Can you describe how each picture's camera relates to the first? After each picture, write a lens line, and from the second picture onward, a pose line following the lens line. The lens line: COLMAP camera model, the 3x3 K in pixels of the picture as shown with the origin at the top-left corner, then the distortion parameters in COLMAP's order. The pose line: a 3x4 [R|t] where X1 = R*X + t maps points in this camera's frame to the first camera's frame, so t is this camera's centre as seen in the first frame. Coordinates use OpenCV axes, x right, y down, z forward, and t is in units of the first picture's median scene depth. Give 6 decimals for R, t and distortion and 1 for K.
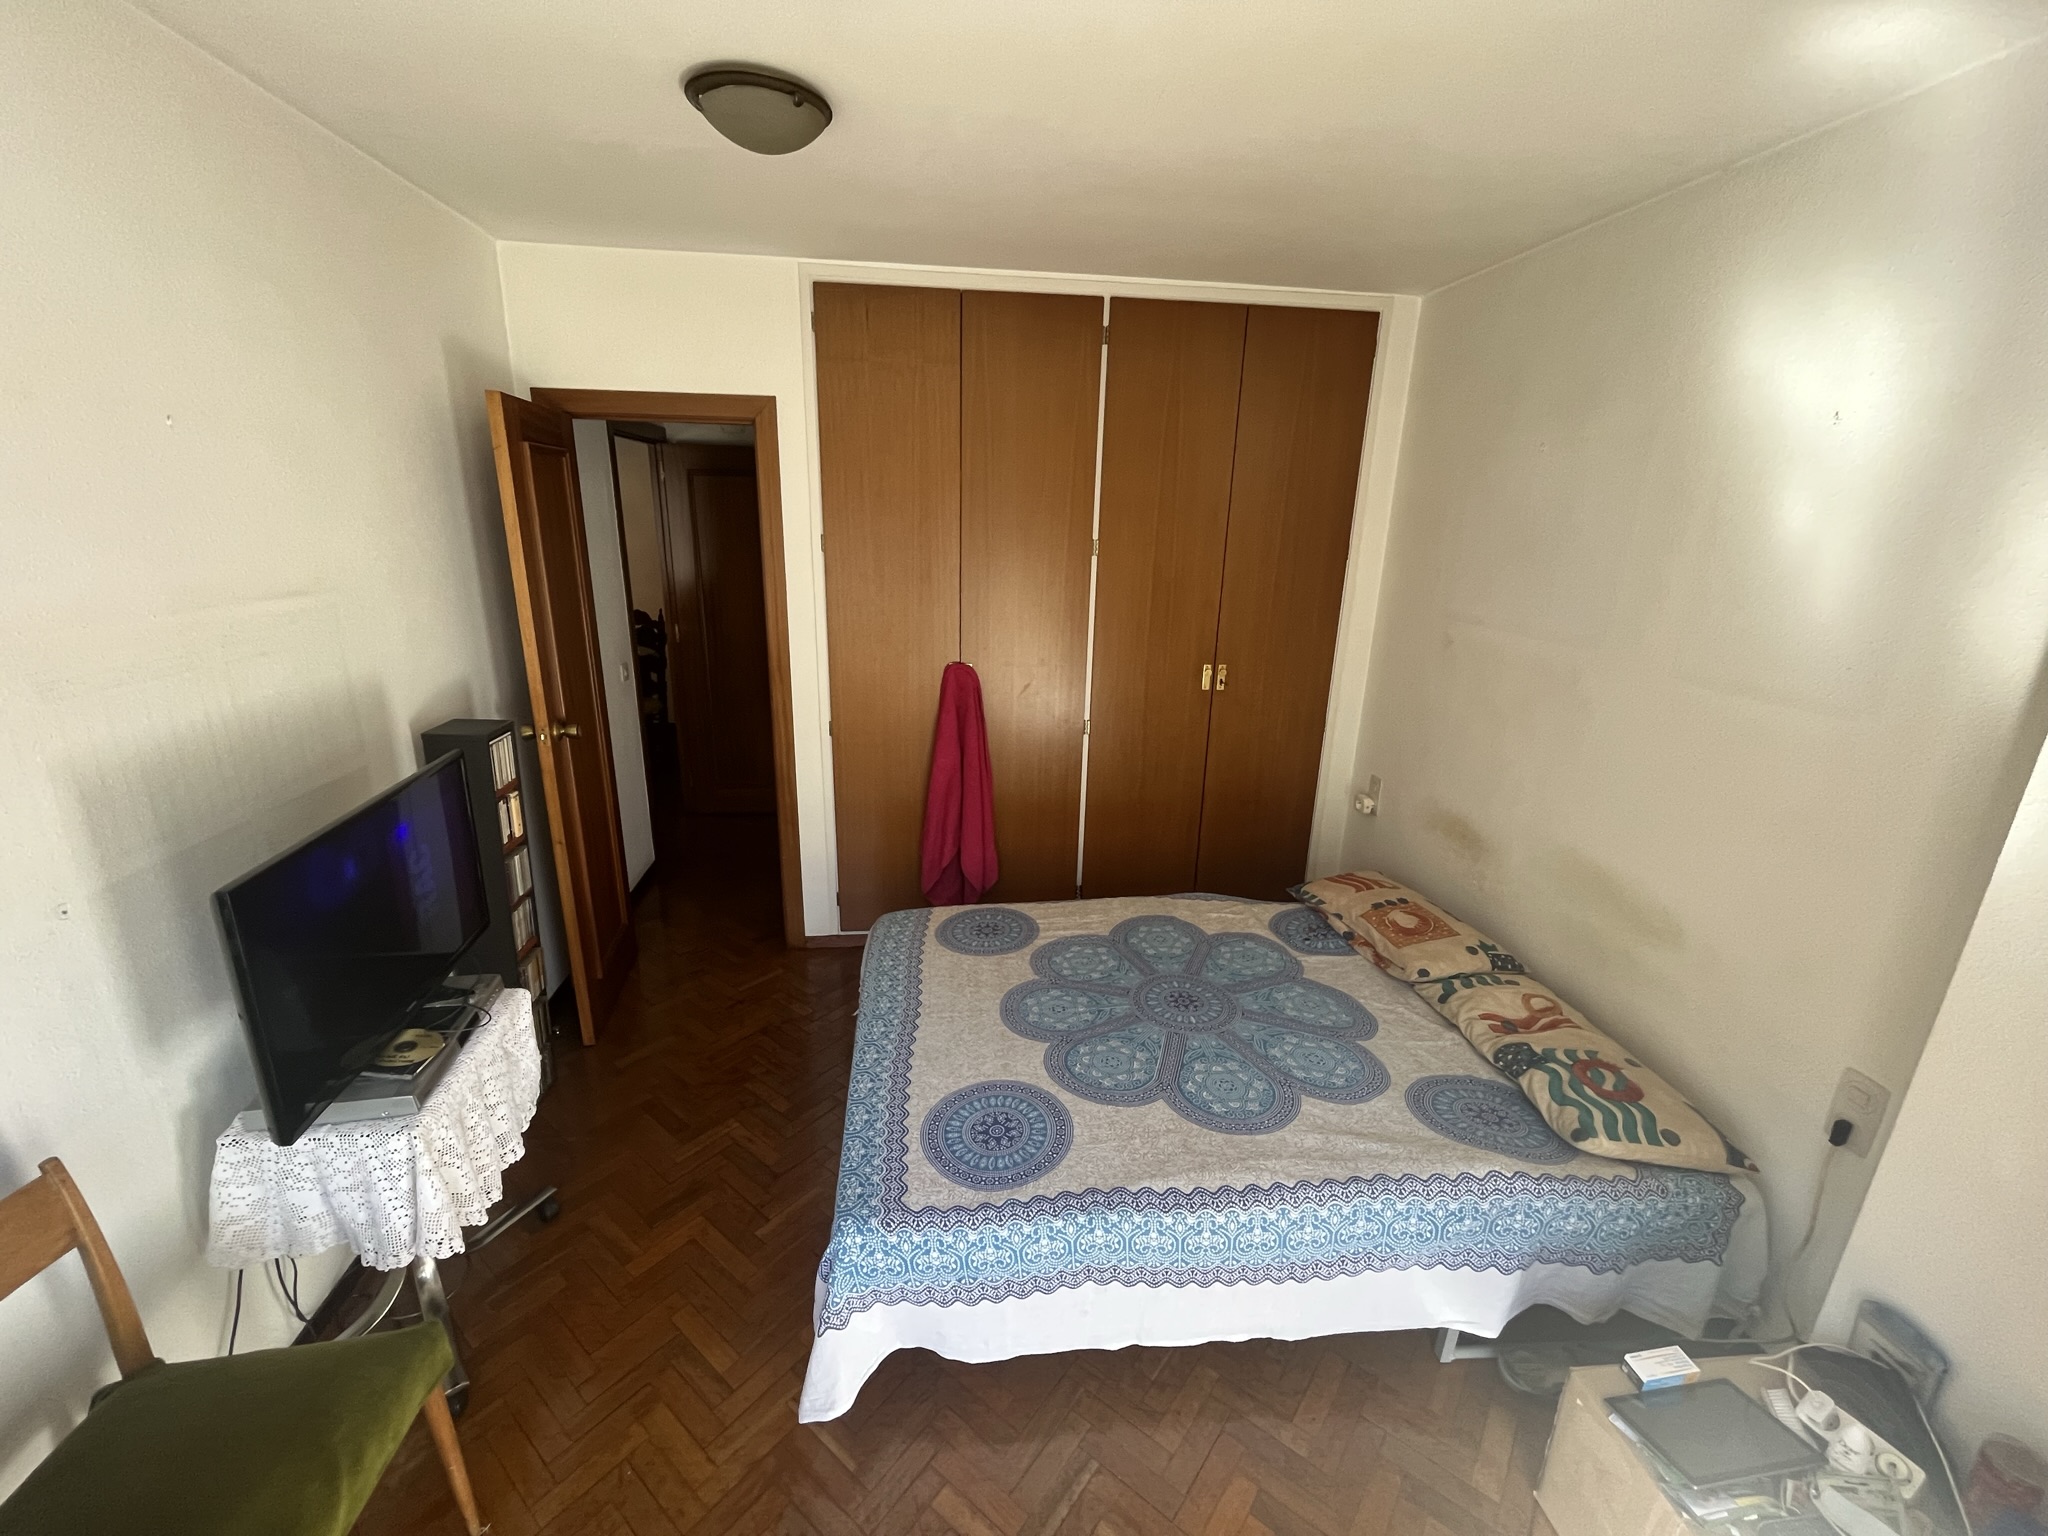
lens RADIAL K [[836.4, 0, 1019.8], [0, 836.4, 766.6], [0, 0, 1]] dist [-0.001983, -0.000825]
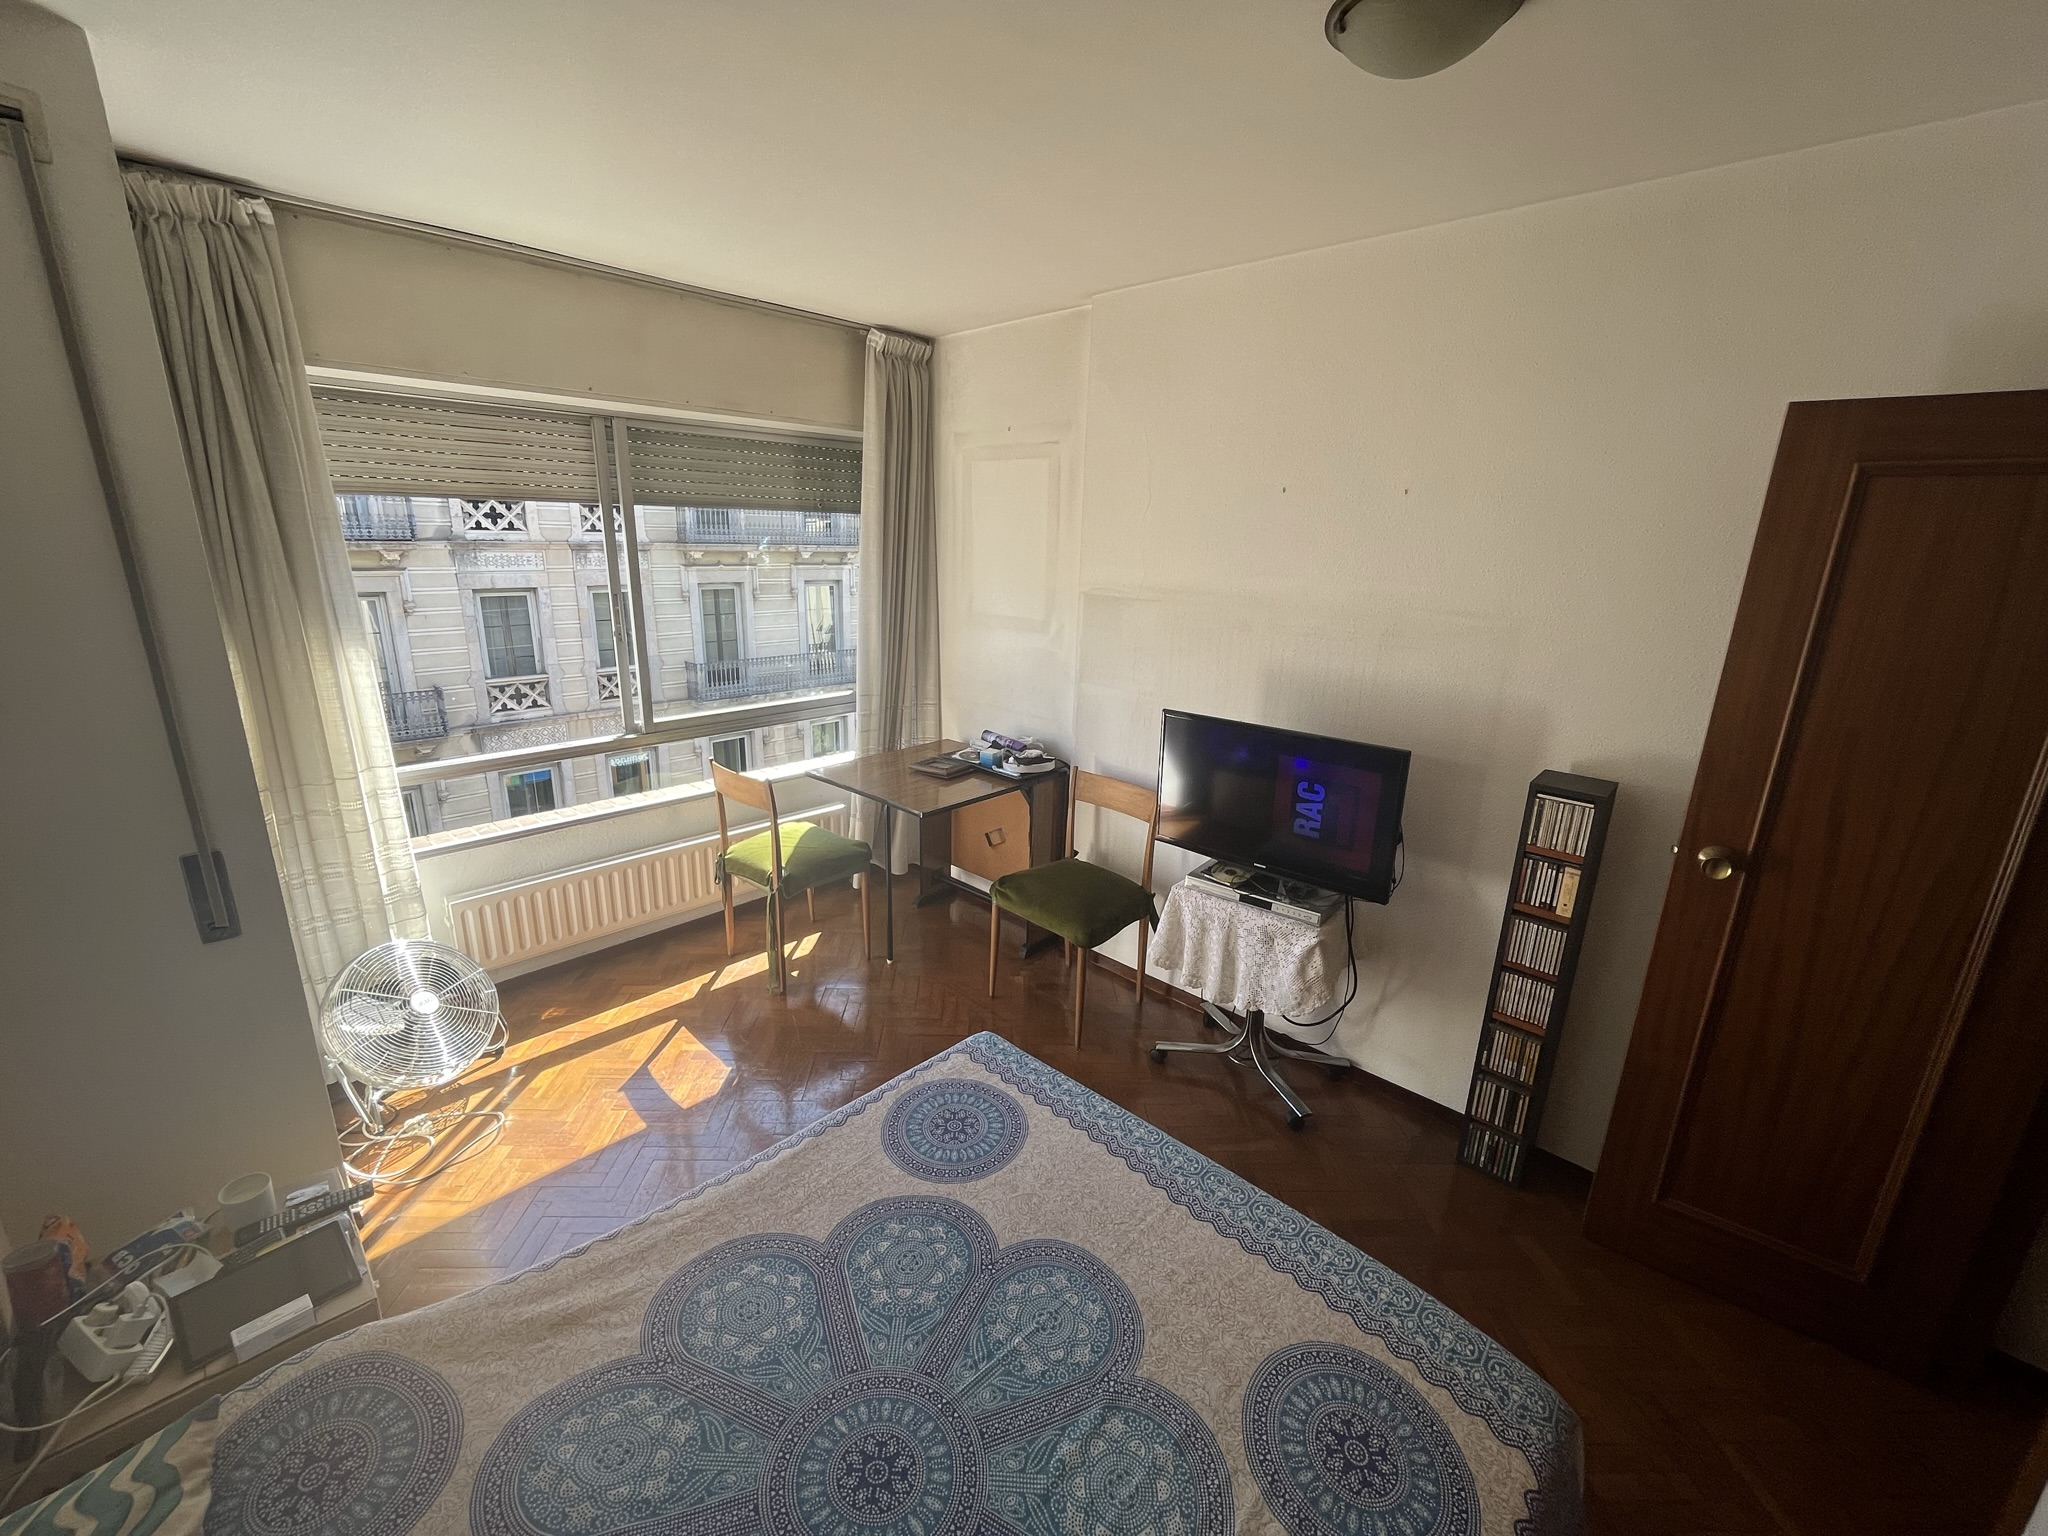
lens RADIAL K [[836.4, 0, 1019.8], [0, 836.4, 766.6], [0, 0, 1]] dist [-0.001983, -0.000825]
pose [[-0.763963, 0.132813, -0.631444, 0.428156], [-0.230222, 0.858079, 0.459019, -0.367006], [0.602792, 0.496045, -0.624964, 1.262796]]
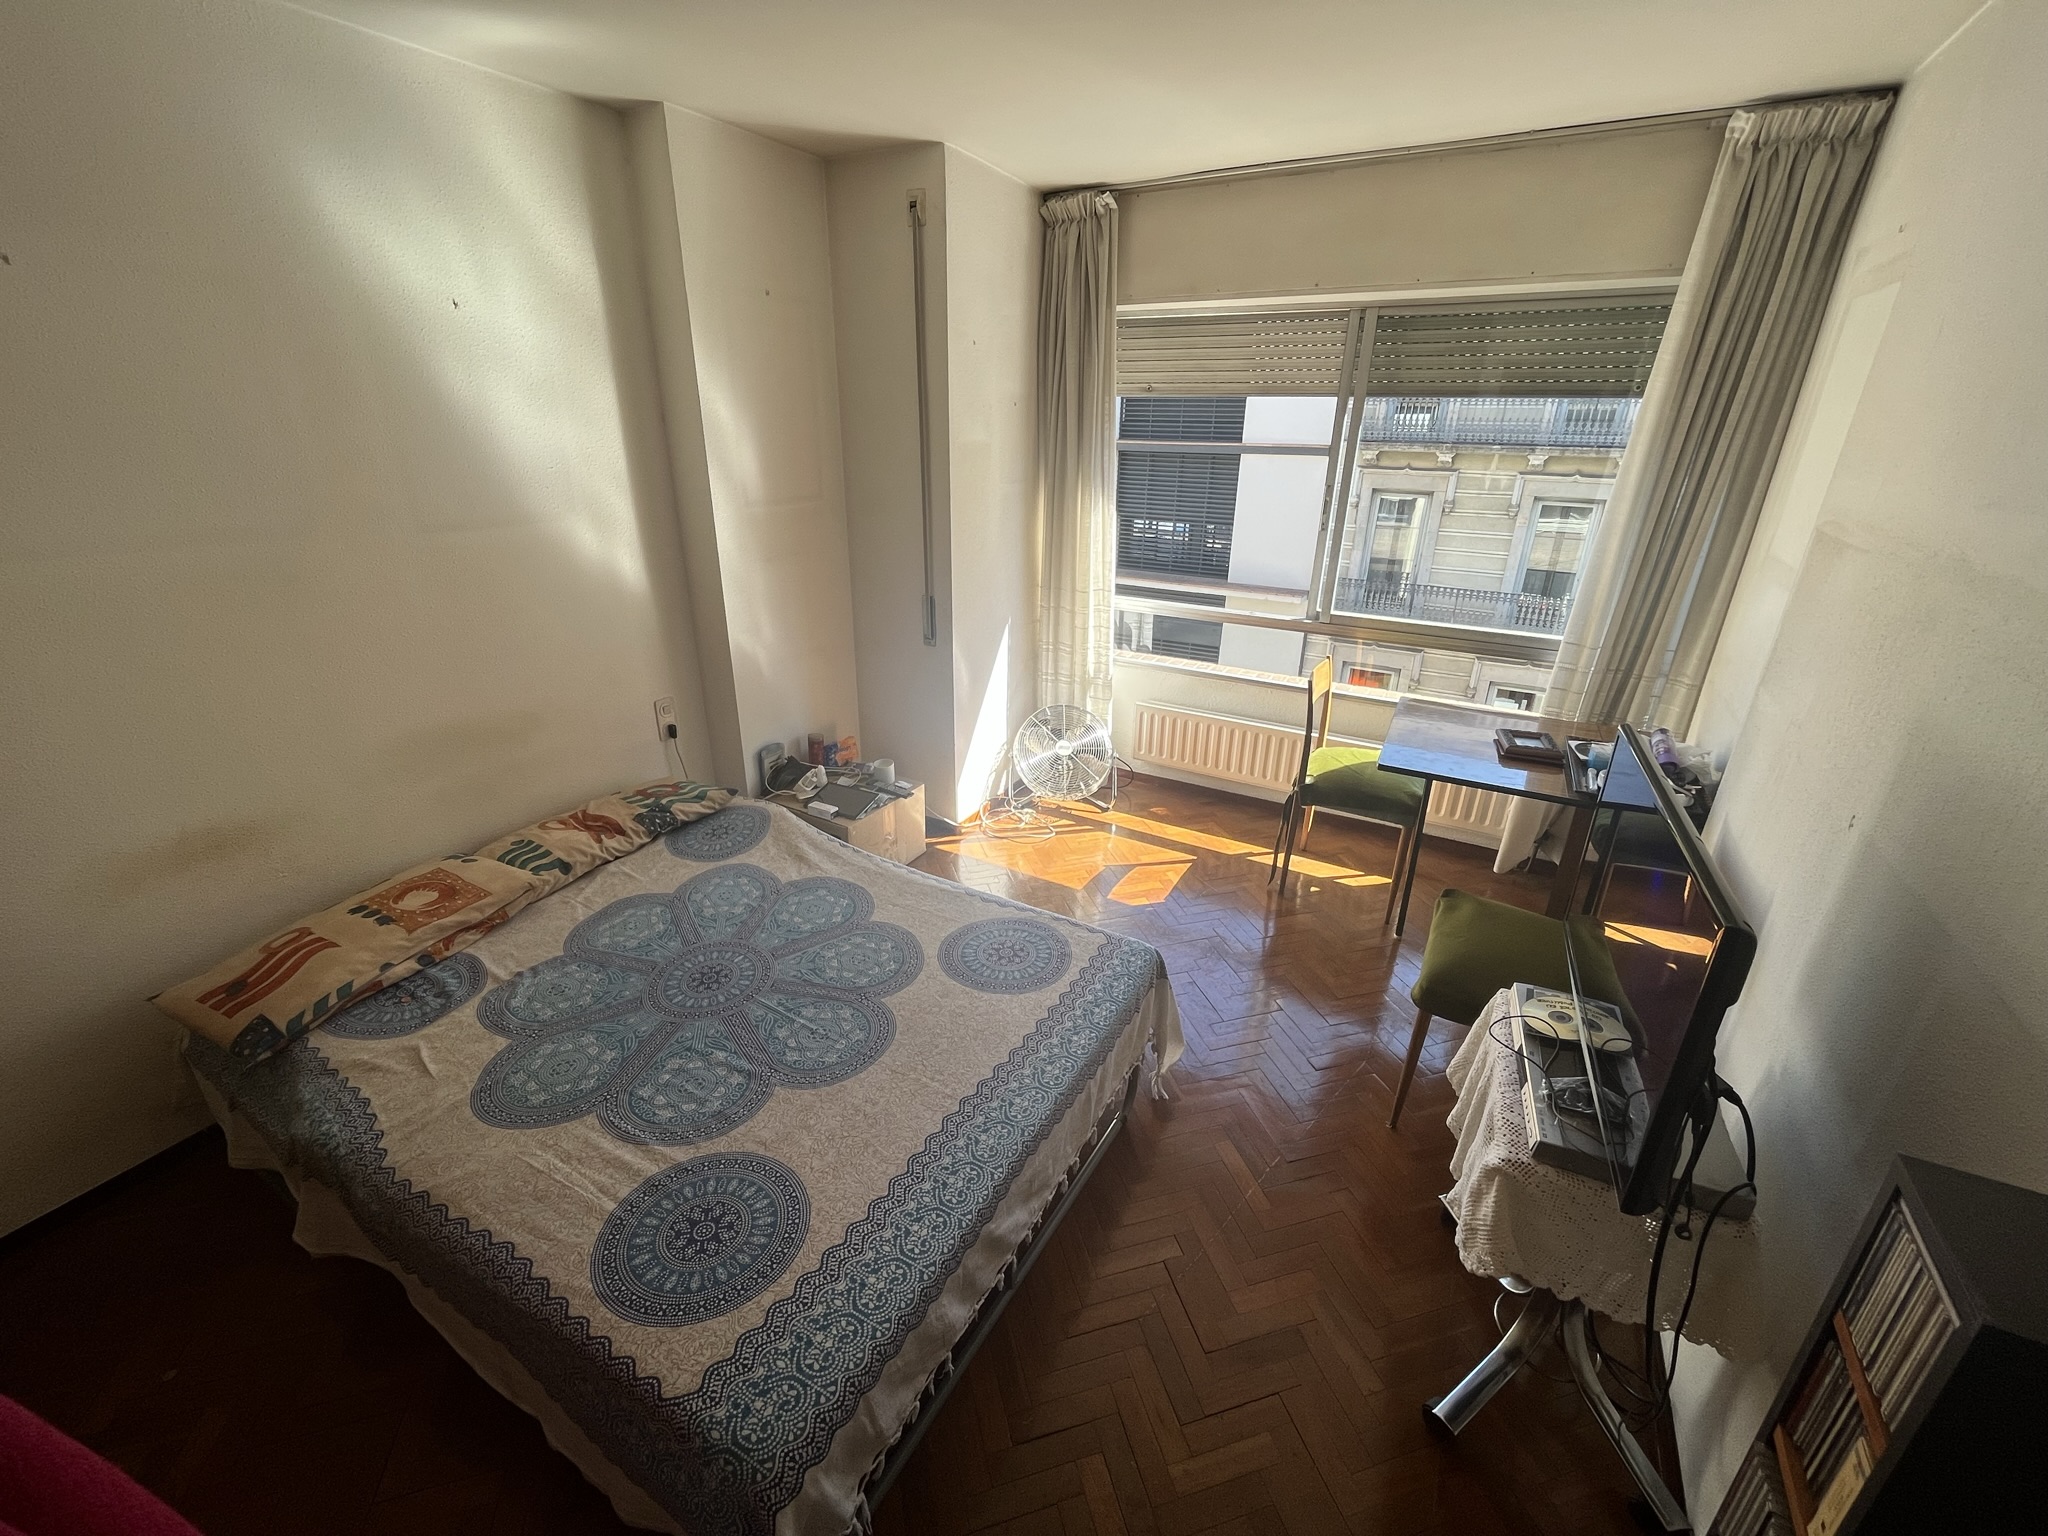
lens RADIAL K [[836.4, 0, 1019.8], [0, 836.4, 766.6], [0, 0, 1]] dist [-0.001983, -0.000825]
pose [[-0.809938, -0.259542, 0.525964, -0.505647], [0.141433, 0.783869, 0.604603, -0.403397], [-0.569207, 0.564080, -0.598178, 1.324029]]
